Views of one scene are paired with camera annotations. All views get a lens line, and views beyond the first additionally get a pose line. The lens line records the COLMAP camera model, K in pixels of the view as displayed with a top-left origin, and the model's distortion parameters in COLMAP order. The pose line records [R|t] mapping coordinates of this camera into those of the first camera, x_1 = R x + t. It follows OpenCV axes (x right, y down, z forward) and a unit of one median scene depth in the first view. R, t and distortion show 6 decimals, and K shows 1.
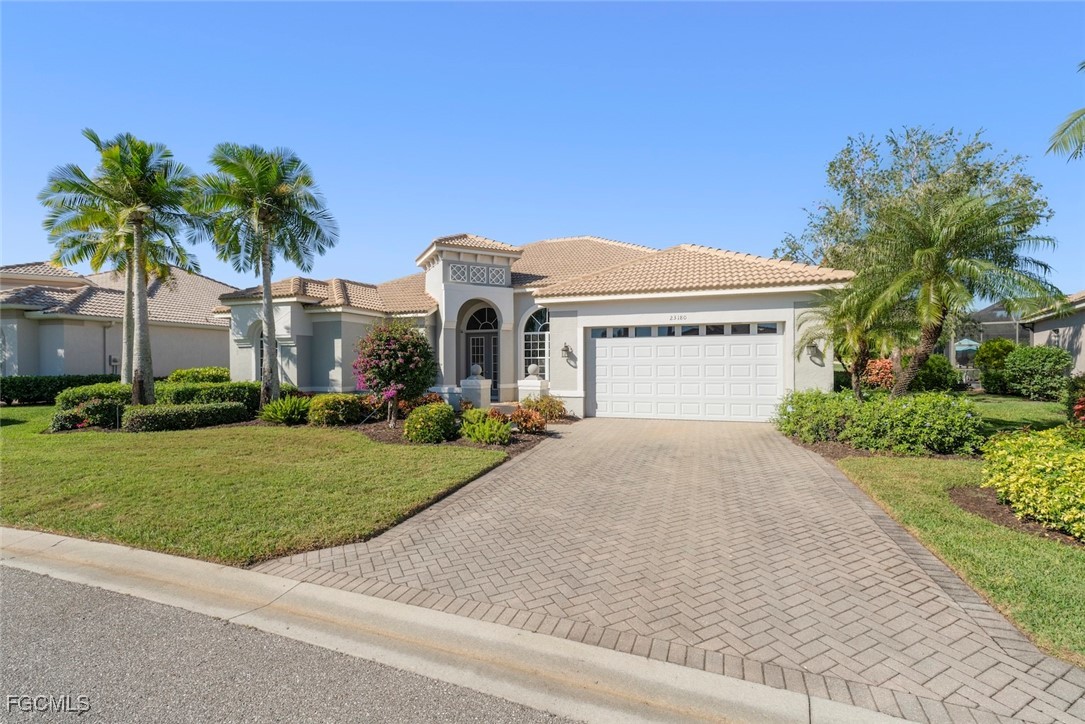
lens RADIAL K [[440.0, 0, 542.8], [0, 440.0, 361.1], [0, 0, 1]] dist [-0.001231, 0.000213]
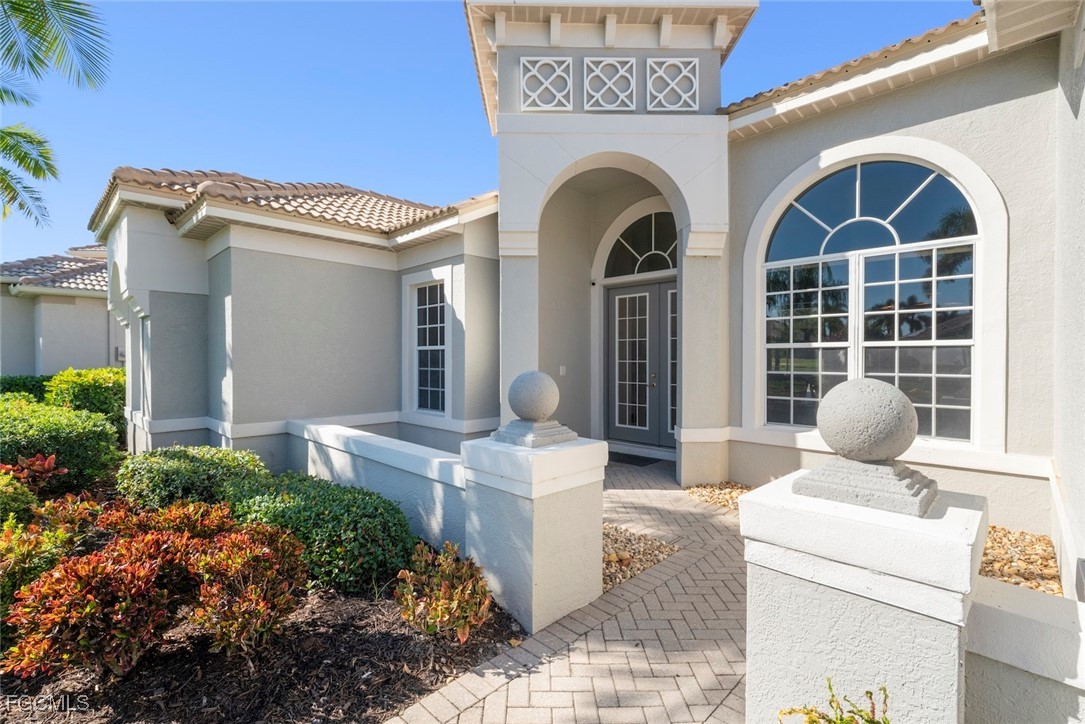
lens RADIAL K [[474.1, 0, 542.4], [0, 474.1, 363.8], [0, 0, 1]] dist [0.009065, -0.000010]
pose [[0.893572, 0.008781, -0.448834, -0.033151], [-0.005130, 0.999943, 0.009350, 0.003202], [0.448891, -0.006053, 0.893566, 0.647443]]
